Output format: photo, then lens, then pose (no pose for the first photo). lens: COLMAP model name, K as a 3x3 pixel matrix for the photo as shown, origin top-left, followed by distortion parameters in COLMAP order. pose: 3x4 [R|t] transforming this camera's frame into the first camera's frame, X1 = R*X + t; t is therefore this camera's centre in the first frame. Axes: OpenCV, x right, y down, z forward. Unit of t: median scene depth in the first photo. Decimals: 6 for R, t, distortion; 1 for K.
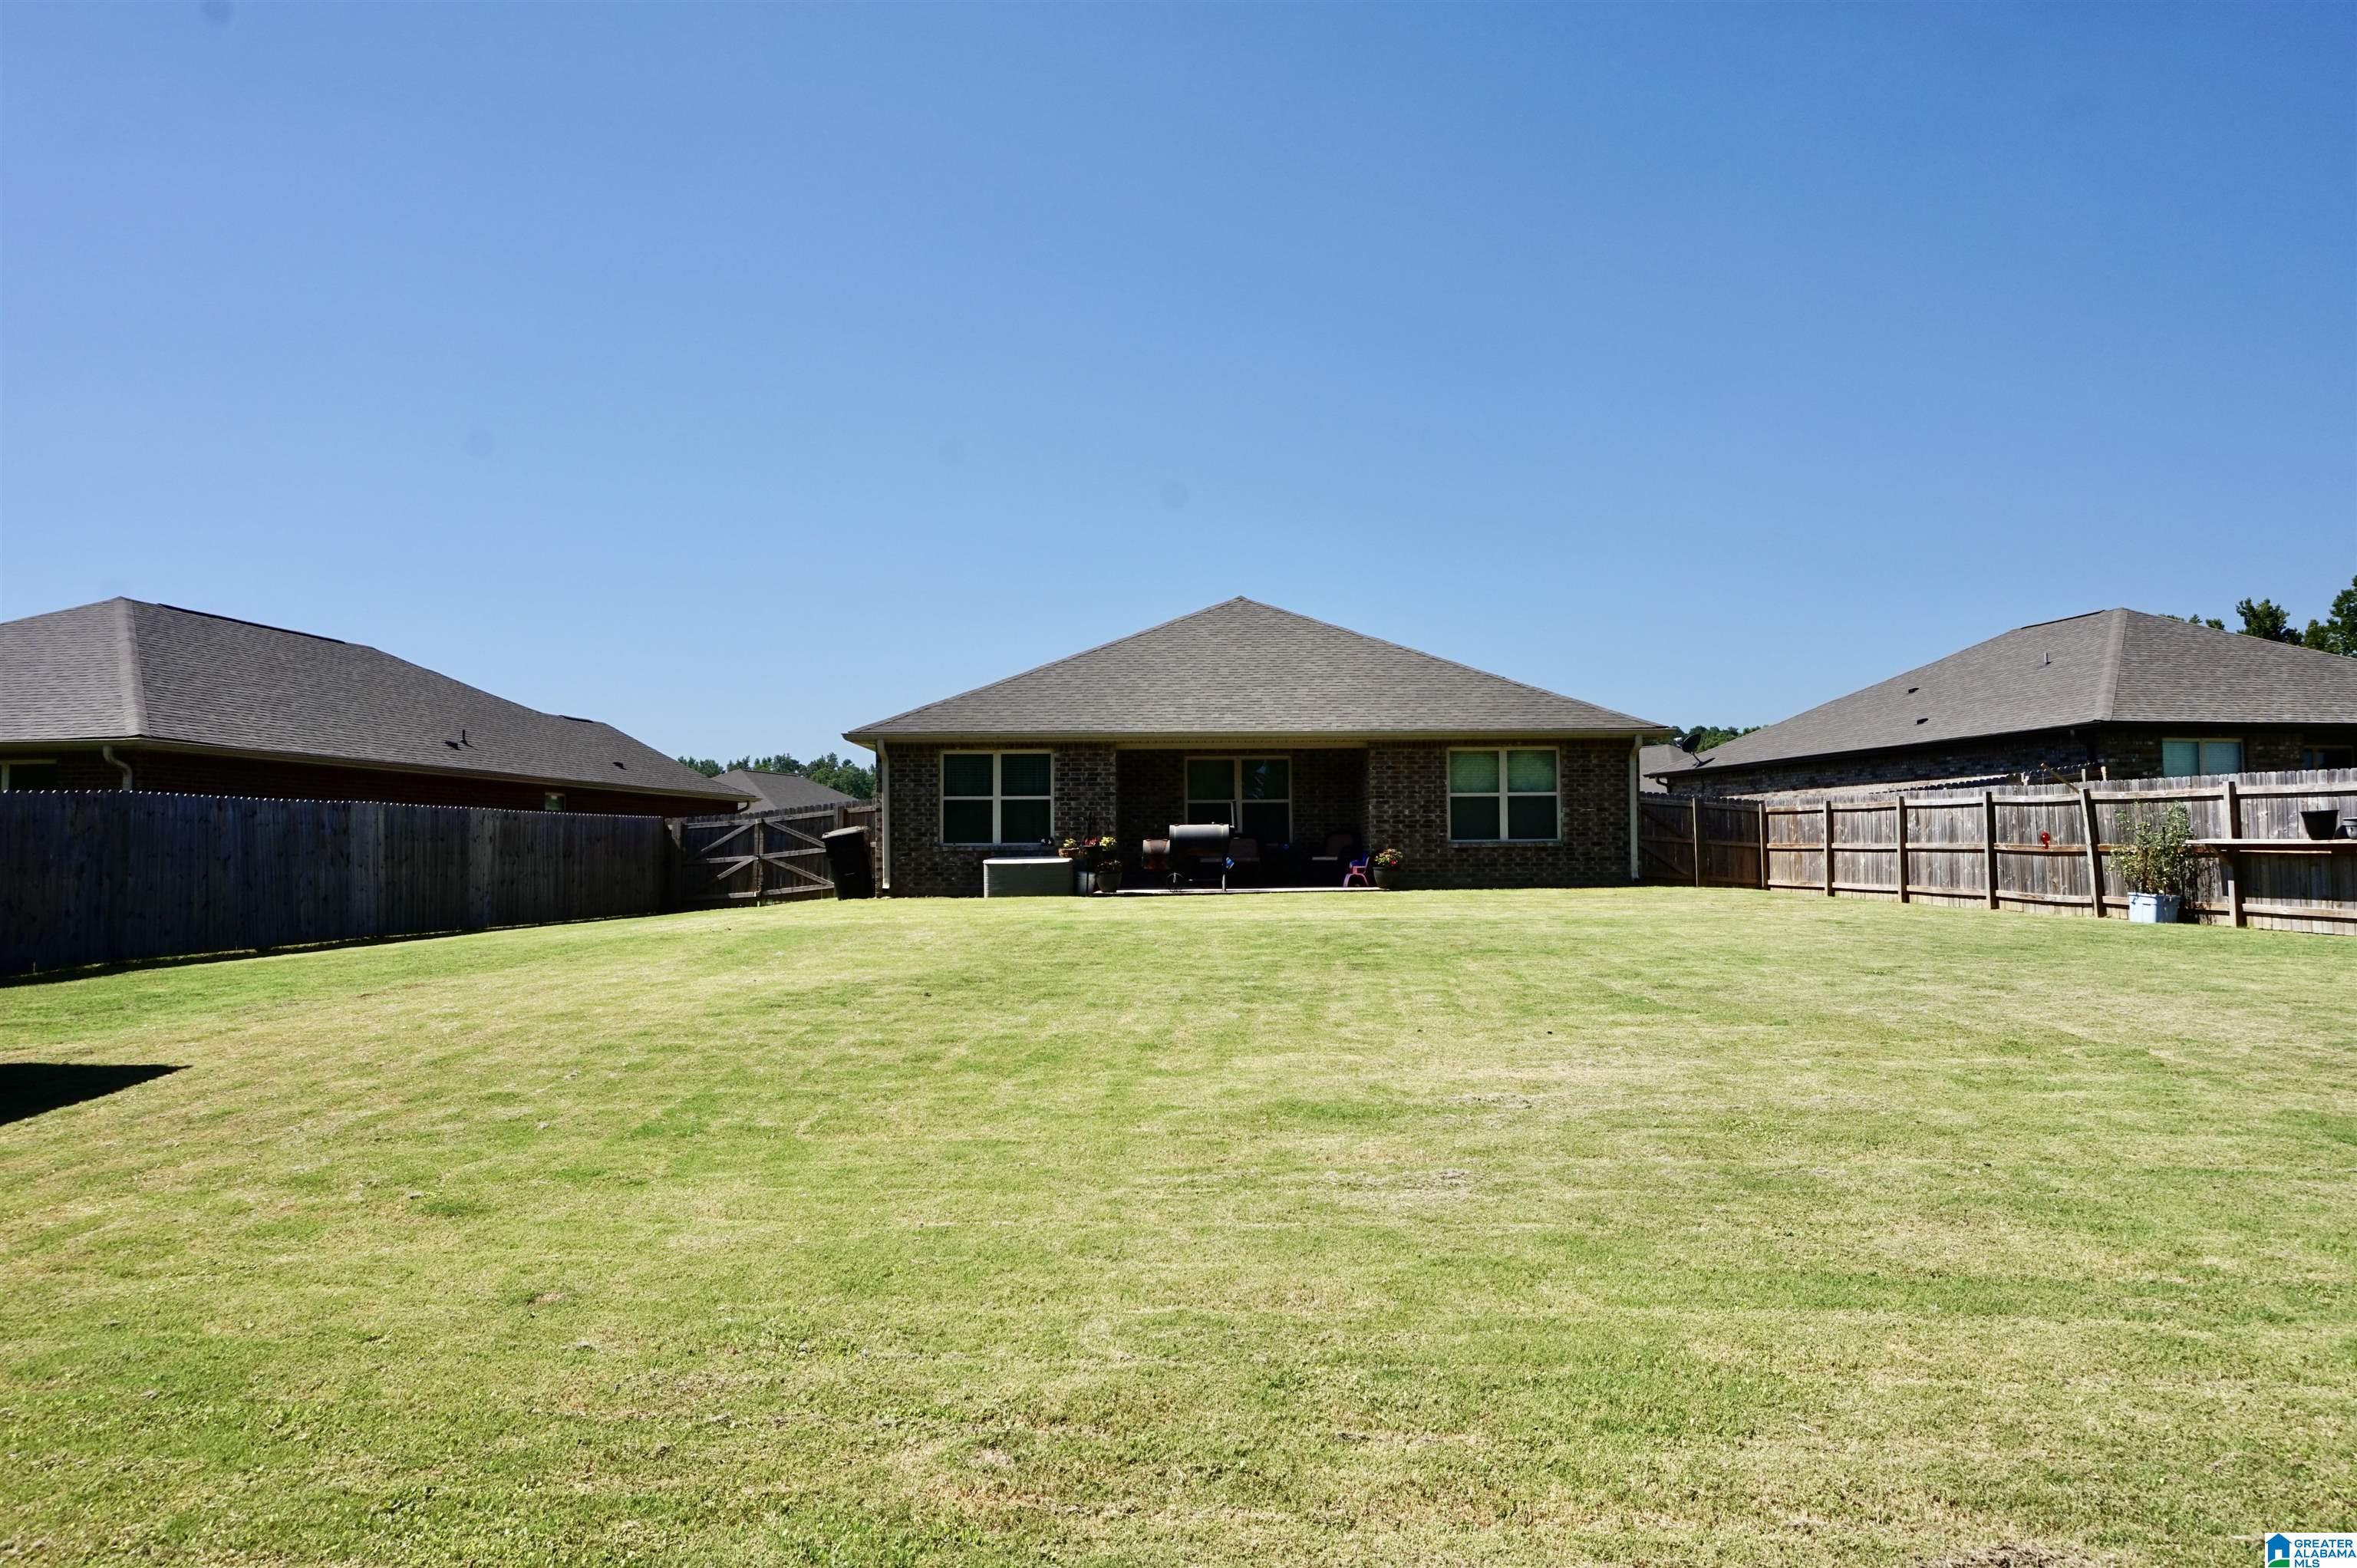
lens RADIAL K [[1586.5, 0, 1179.4], [0, 1586.5, 777.0], [0, 0, 1]] dist [-0.042501, 0.021830]
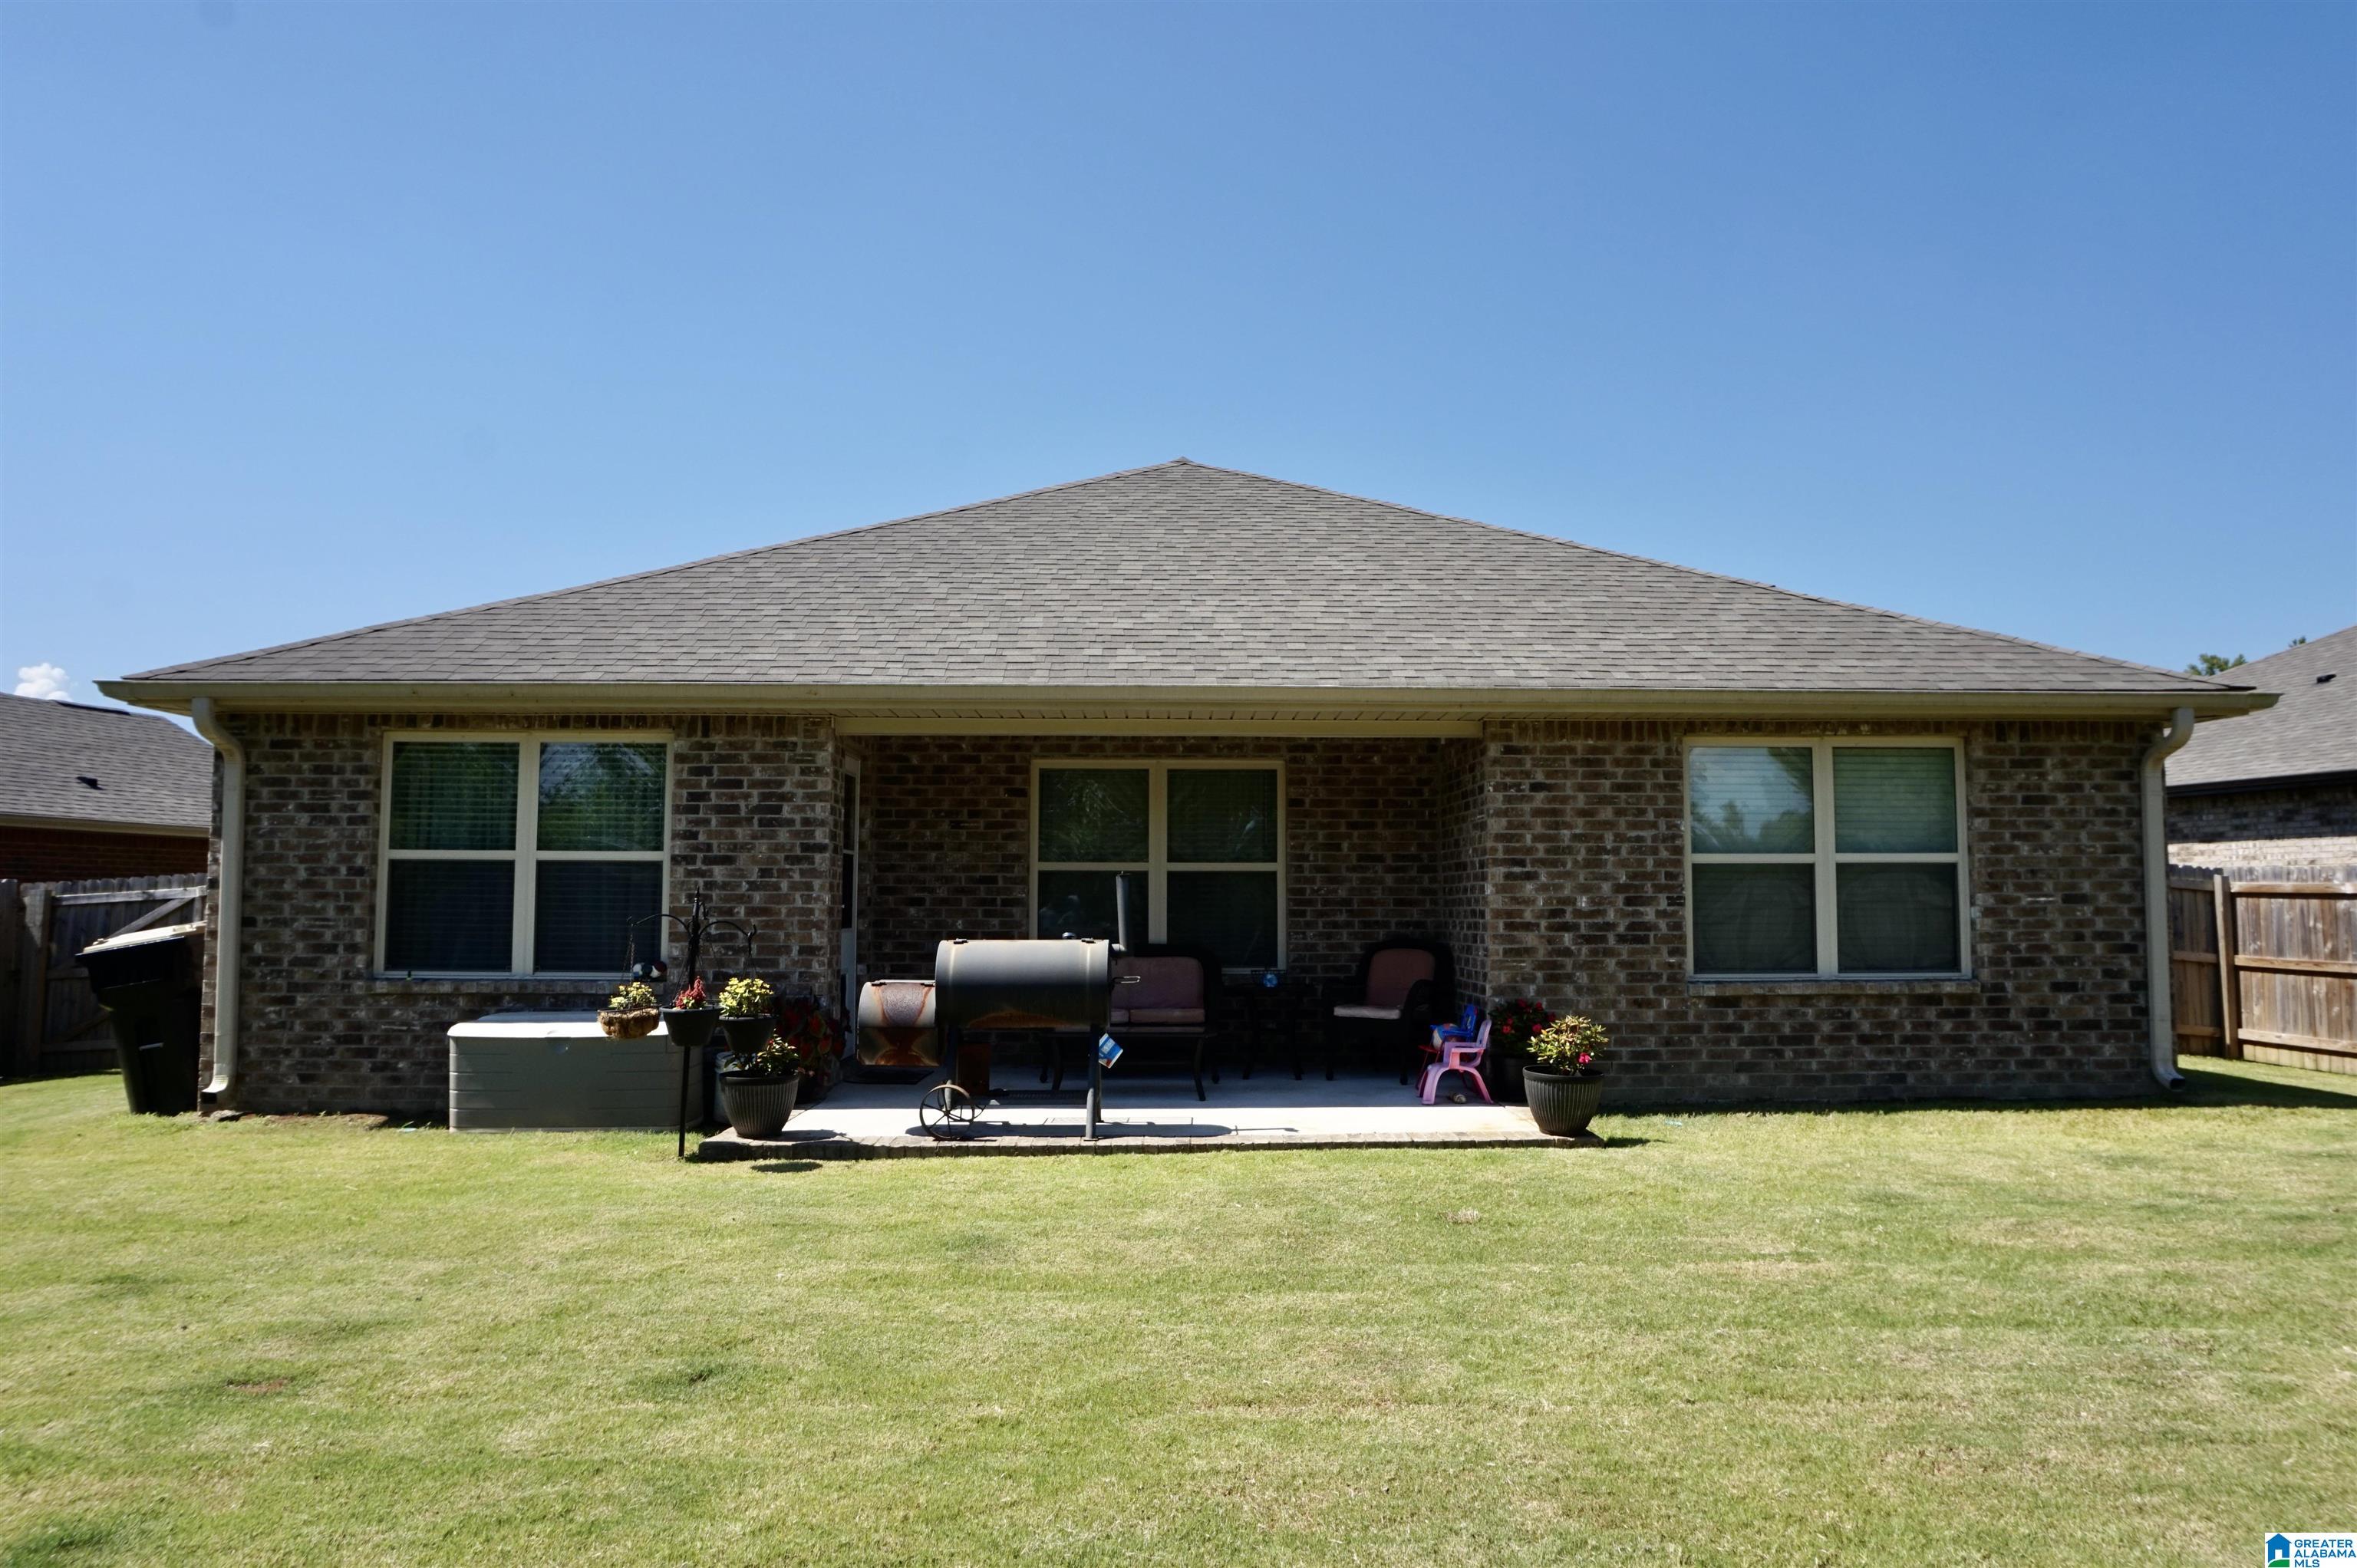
lens RADIAL K [[1586.5, 0, 1179.4], [0, 1586.5, 777.0], [0, 0, 1]] dist [-0.042501, 0.021830]
pose [[0.999865, 0.009895, 0.013143, 0.039404], [-0.009536, 0.999588, -0.027082, 0.002929], [-0.013405, 0.026954, 0.999547, 0.612855]]
